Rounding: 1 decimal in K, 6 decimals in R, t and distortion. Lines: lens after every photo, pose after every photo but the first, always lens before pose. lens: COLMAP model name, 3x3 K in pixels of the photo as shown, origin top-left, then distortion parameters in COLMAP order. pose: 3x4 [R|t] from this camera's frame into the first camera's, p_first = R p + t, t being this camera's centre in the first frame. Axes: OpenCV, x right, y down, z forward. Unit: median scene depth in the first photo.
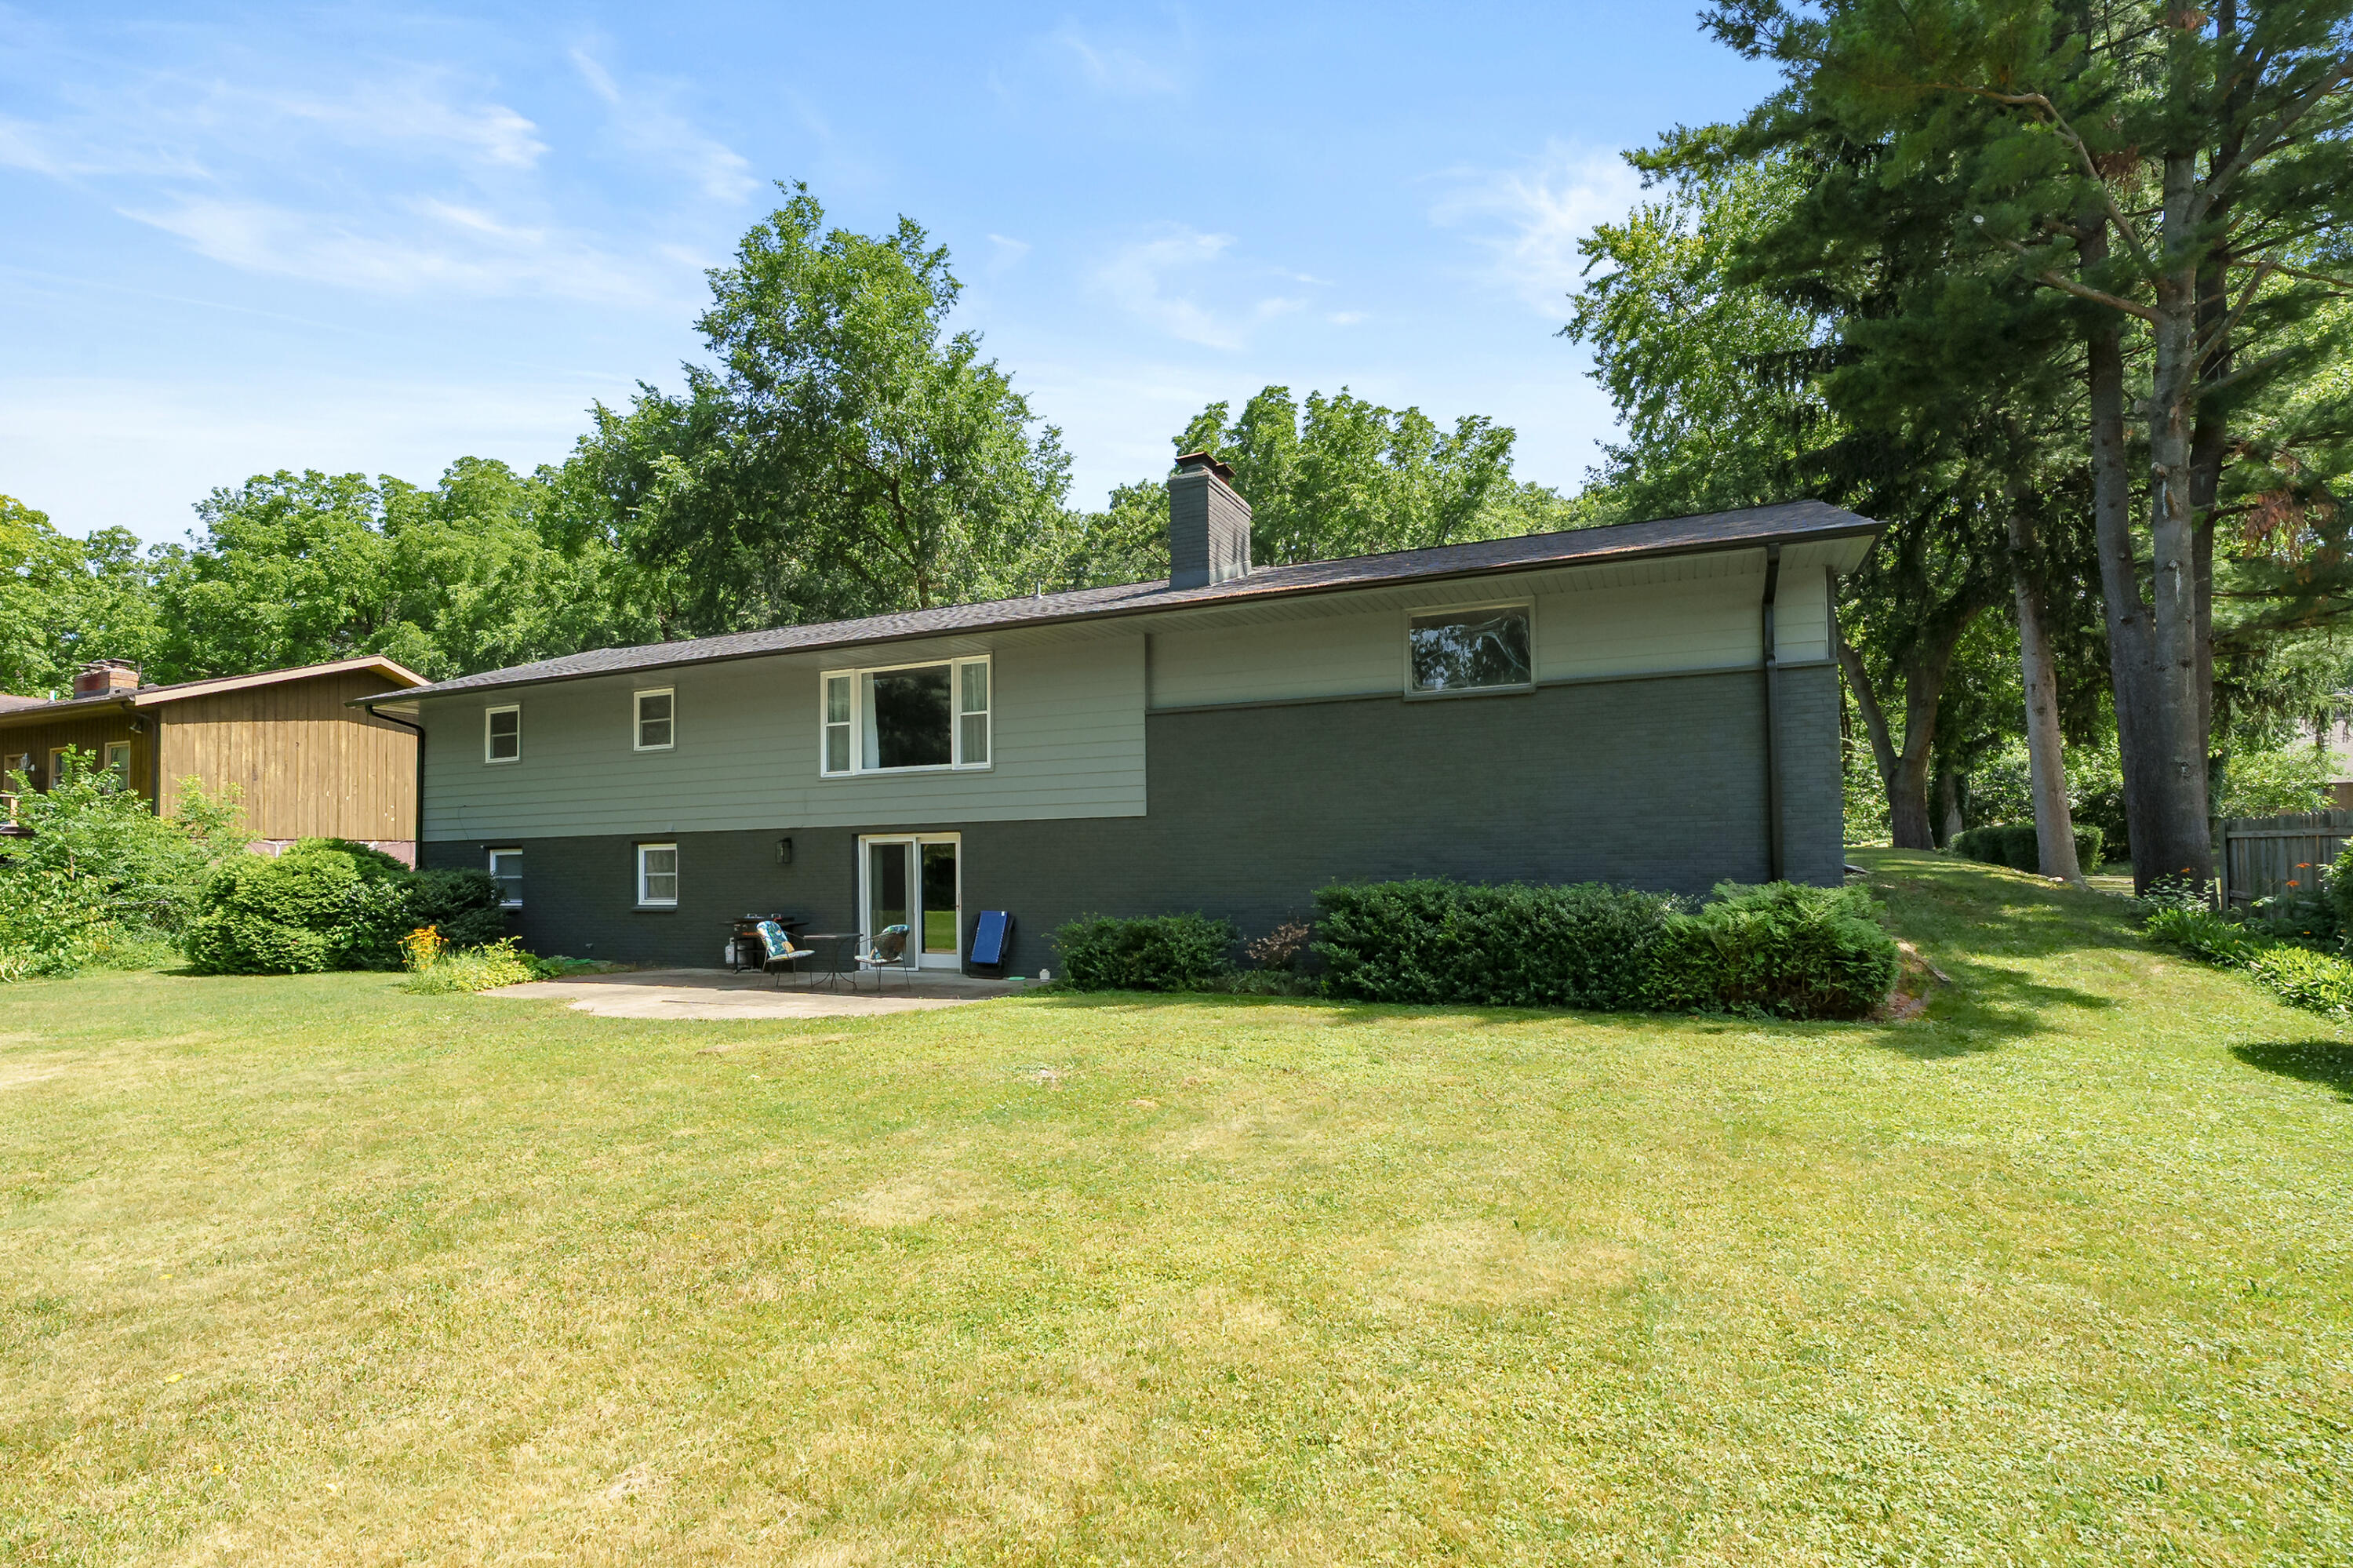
lens RADIAL K [[1083.7, 0, 1173.5], [0, 1083.7, 774.9], [0, 0, 1]] dist [-0.011741, 0.005087]
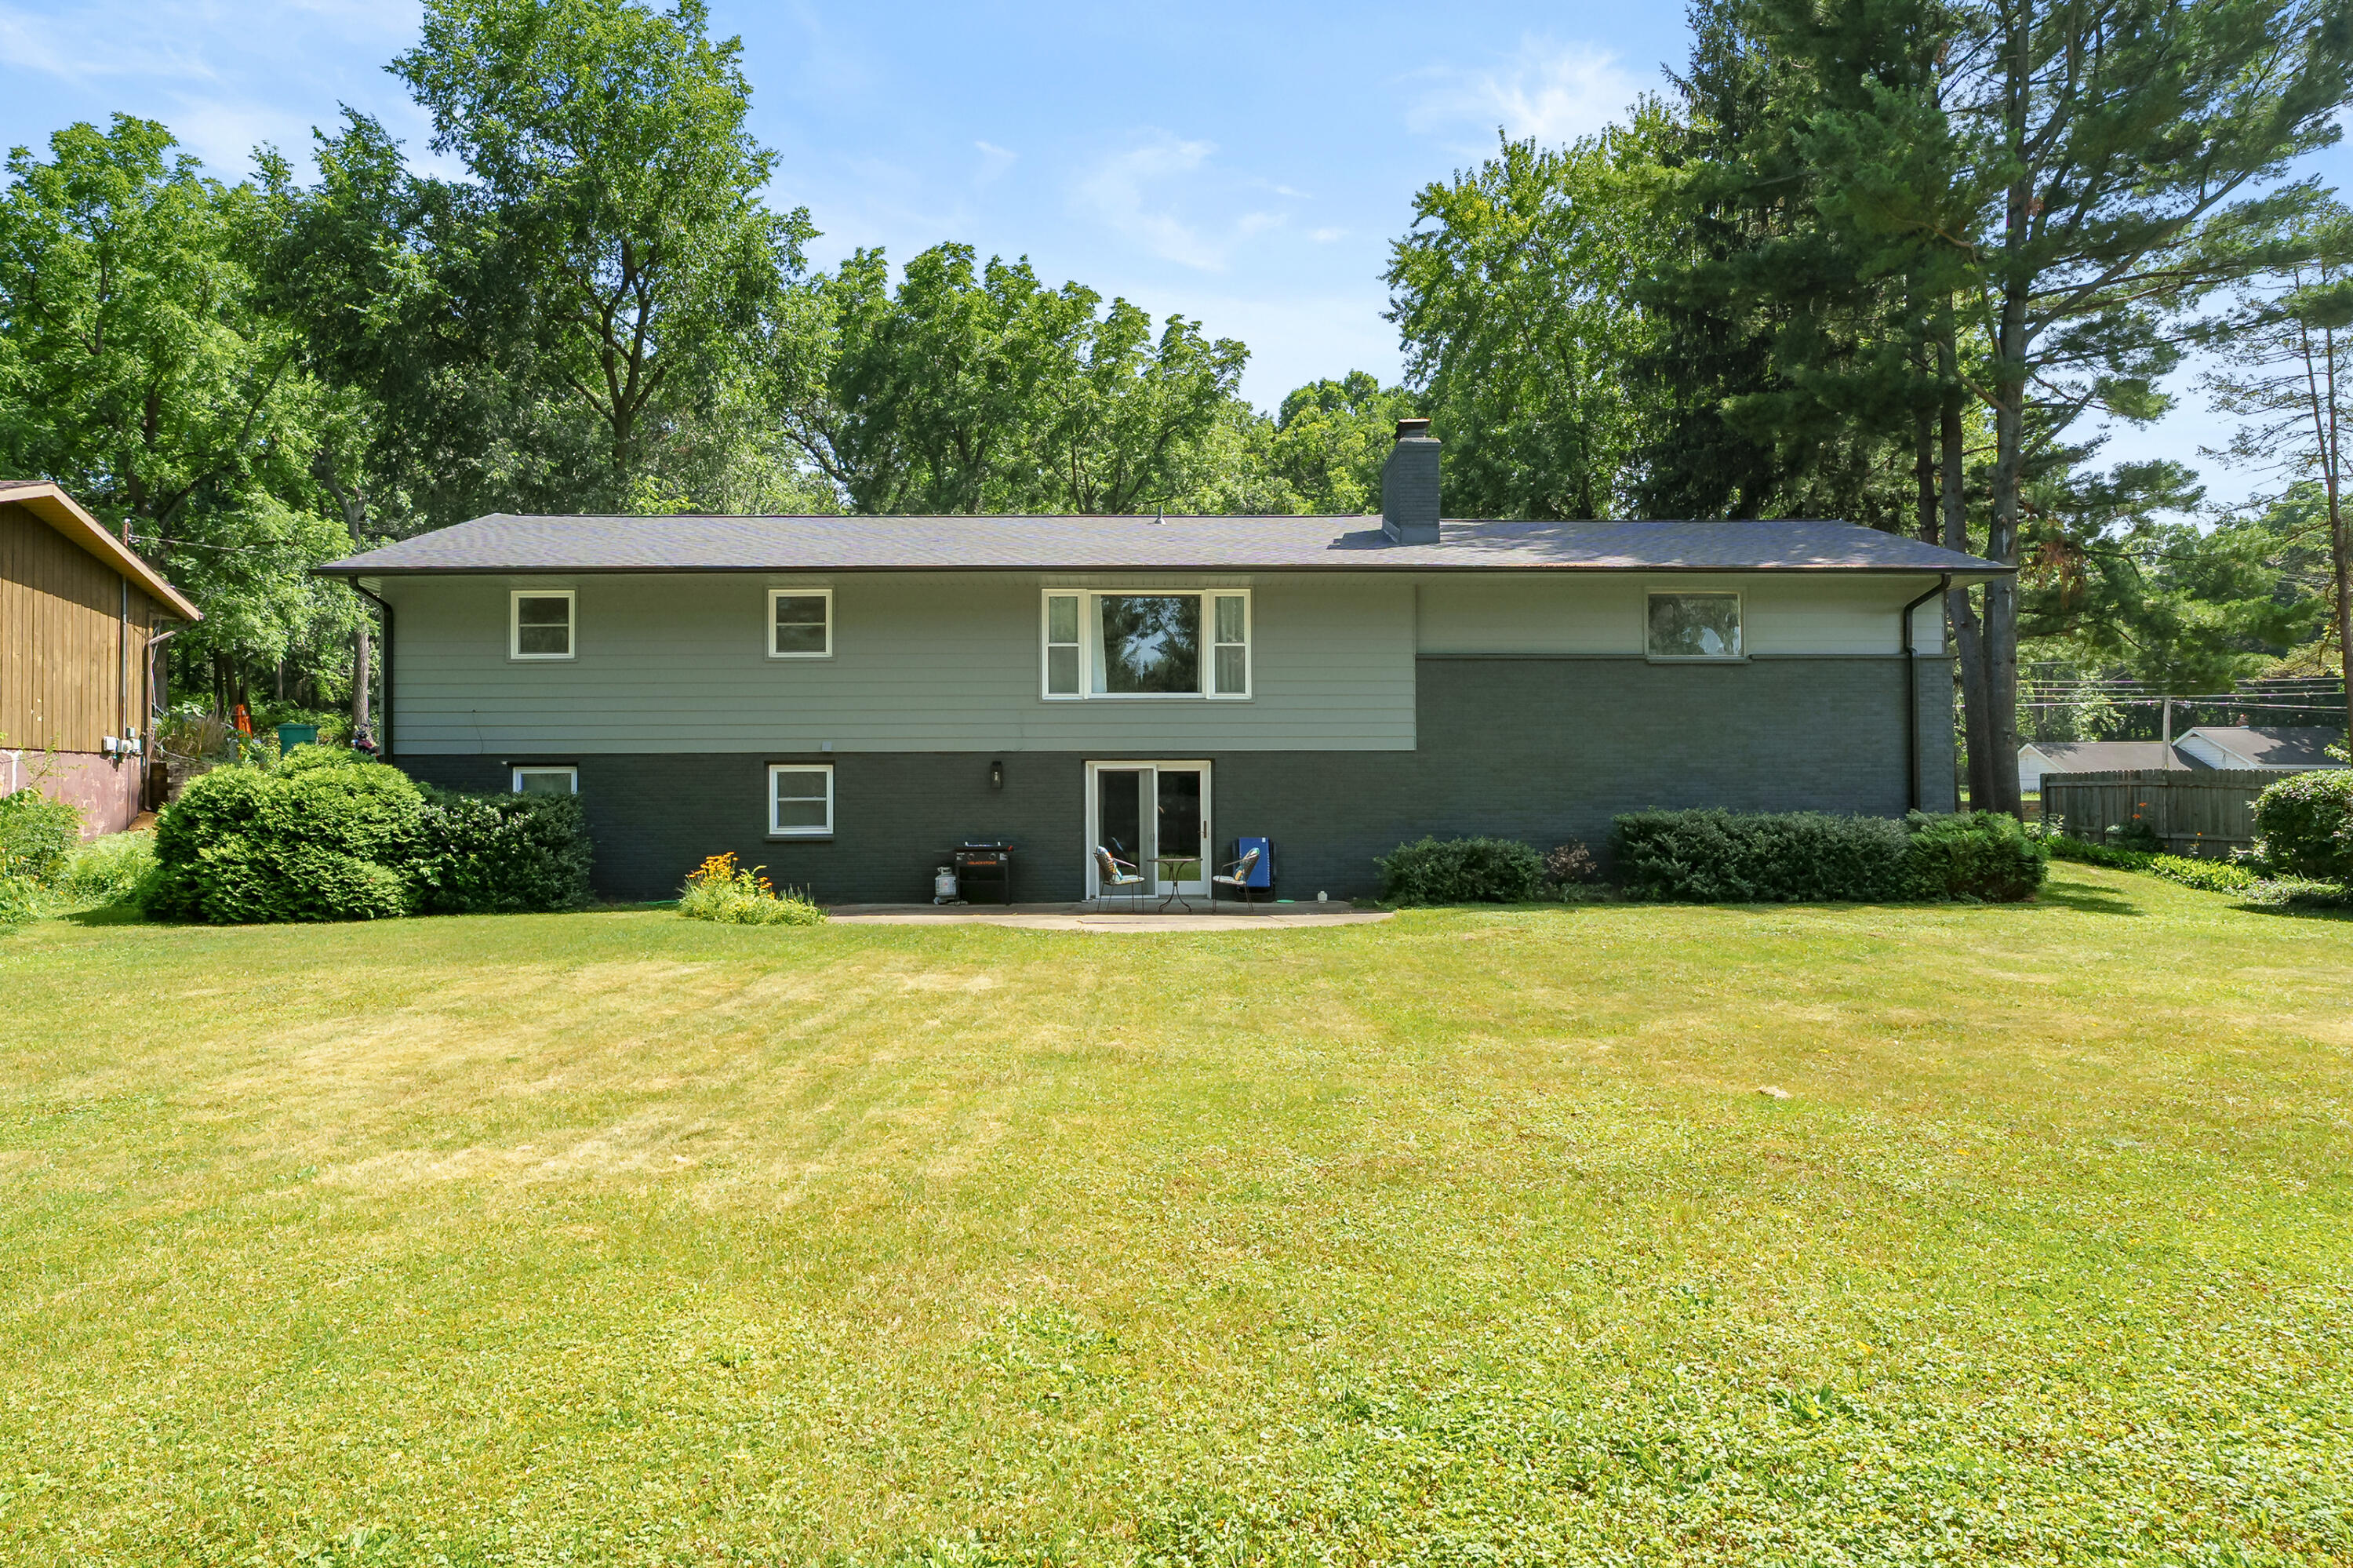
lens RADIAL K [[1318.6, 0, 1175.3], [0, 1318.6, 704.5], [0, 0, 1]] dist [-0.005281, -0.000741]
pose [[0.914090, 0.042124, 0.403318, -0.695725], [-0.043920, 0.999024, -0.004799, 0.007265], [-0.403126, -0.013327, 0.915047, -0.113638]]
